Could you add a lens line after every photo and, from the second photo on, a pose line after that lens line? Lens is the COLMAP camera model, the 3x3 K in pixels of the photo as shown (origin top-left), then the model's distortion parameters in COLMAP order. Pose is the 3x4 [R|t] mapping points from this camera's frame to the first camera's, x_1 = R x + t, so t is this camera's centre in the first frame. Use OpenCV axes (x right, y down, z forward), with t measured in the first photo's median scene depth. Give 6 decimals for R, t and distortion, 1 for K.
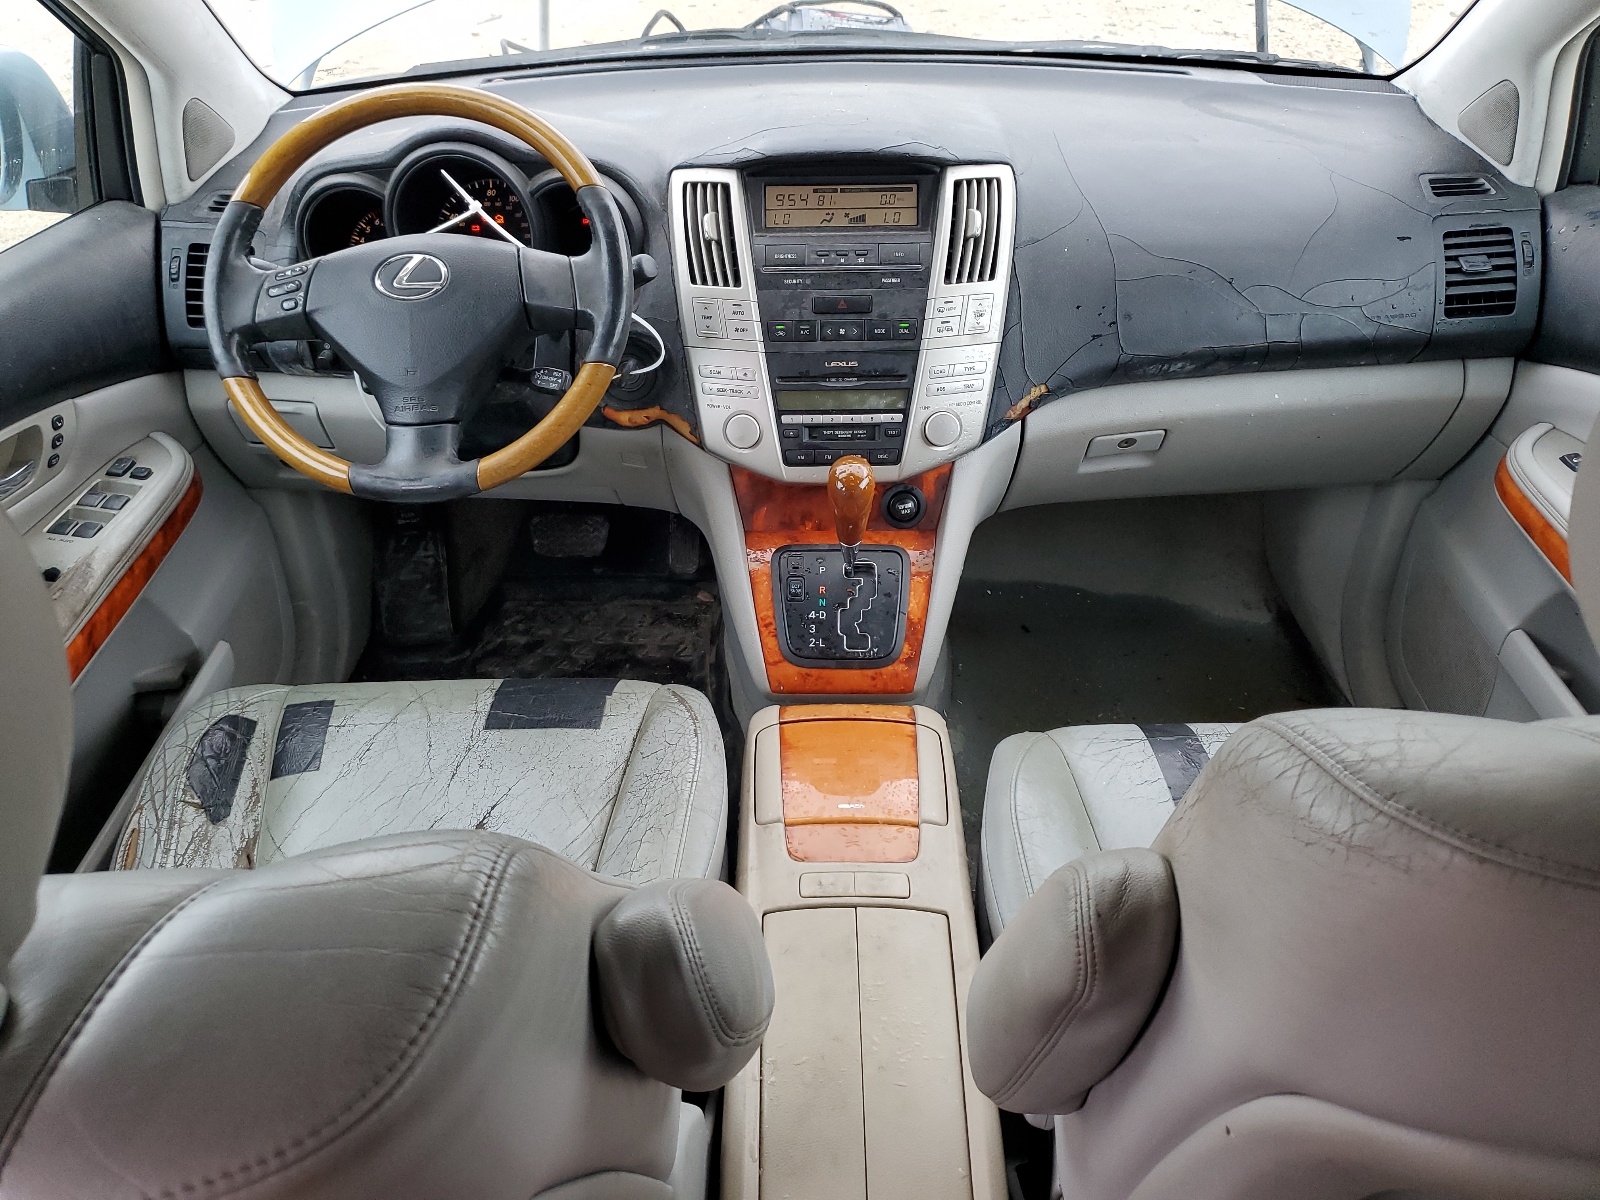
lens RADIAL K [[1223.9, 0, 798.5], [0, 1223.9, 597.5], [0, 0, 1]] dist [-0.014061, -0.003594]
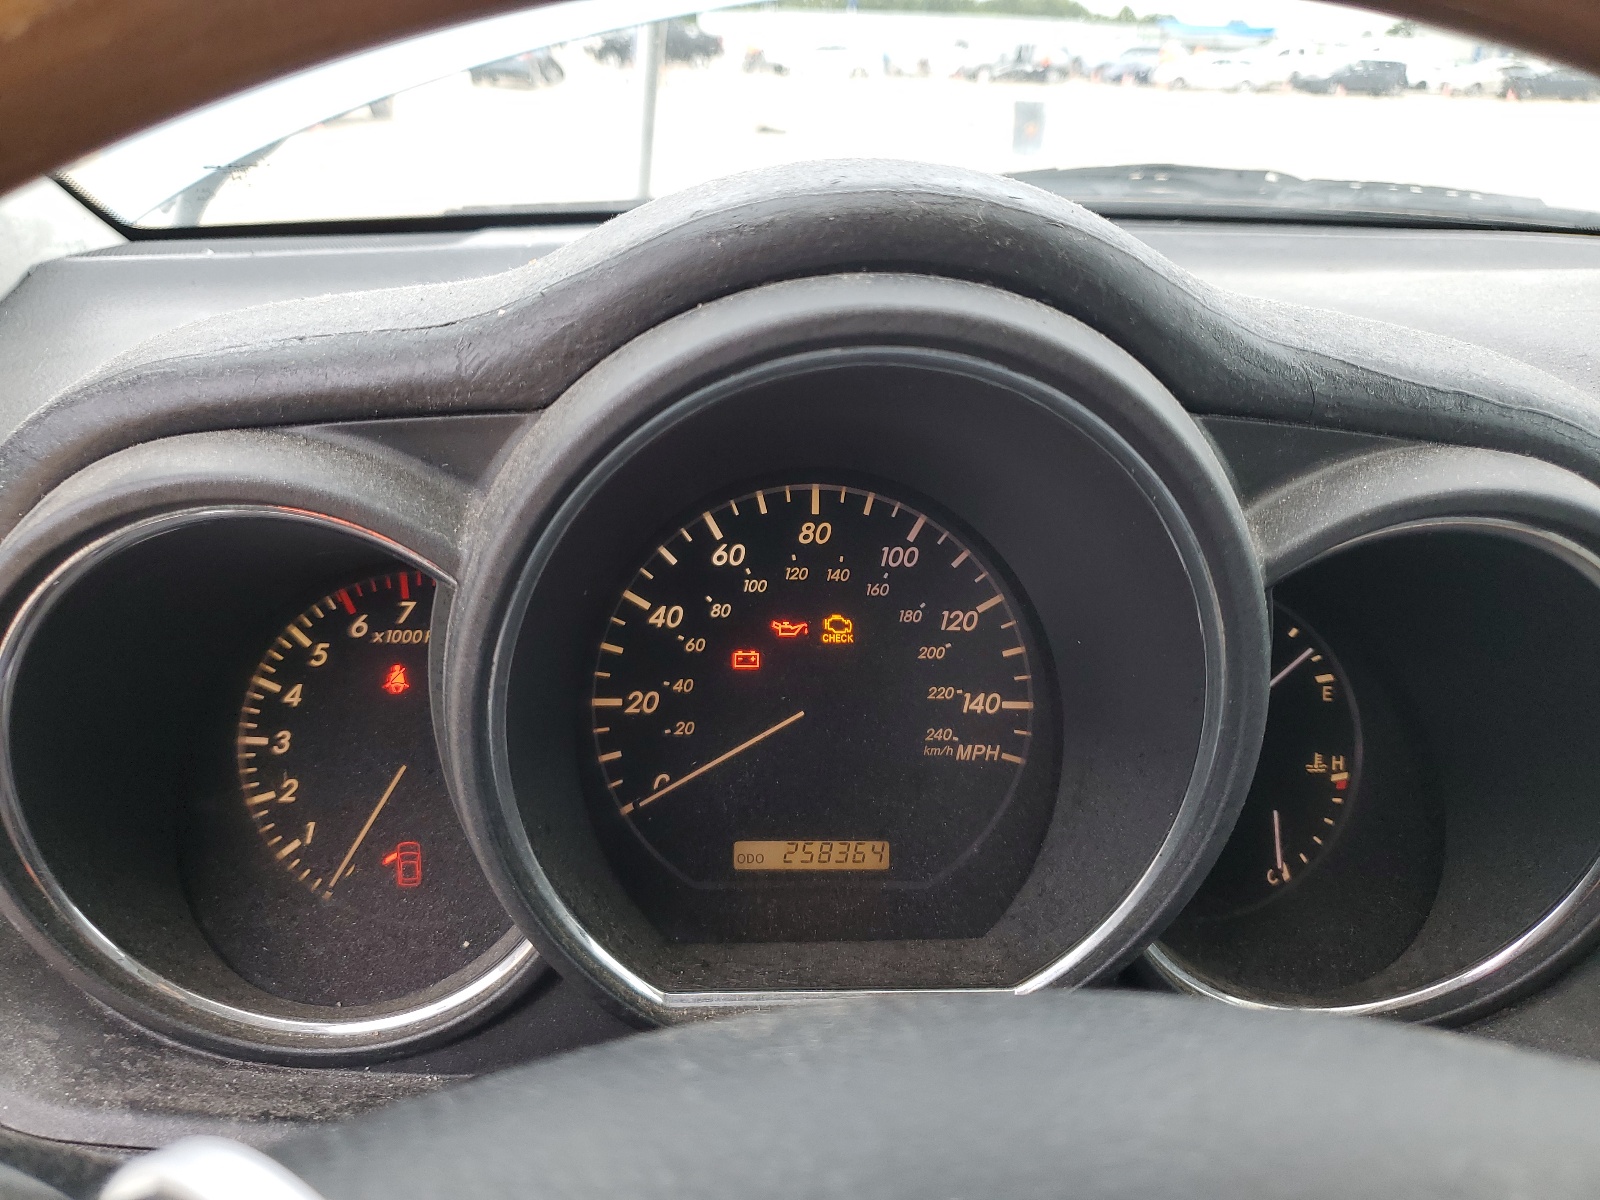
lens RADIAL K [[1223.9, 0, 799.9], [0, 1223.9, 602.6], [0, 0, 1]] dist [-0.014061, -0.003594]
pose [[0.997053, 0.021662, 0.073596, -0.273941], [-0.004149, 0.973131, -0.230213, -0.256153], [-0.076605, 0.229230, 0.970353, 0.747213]]
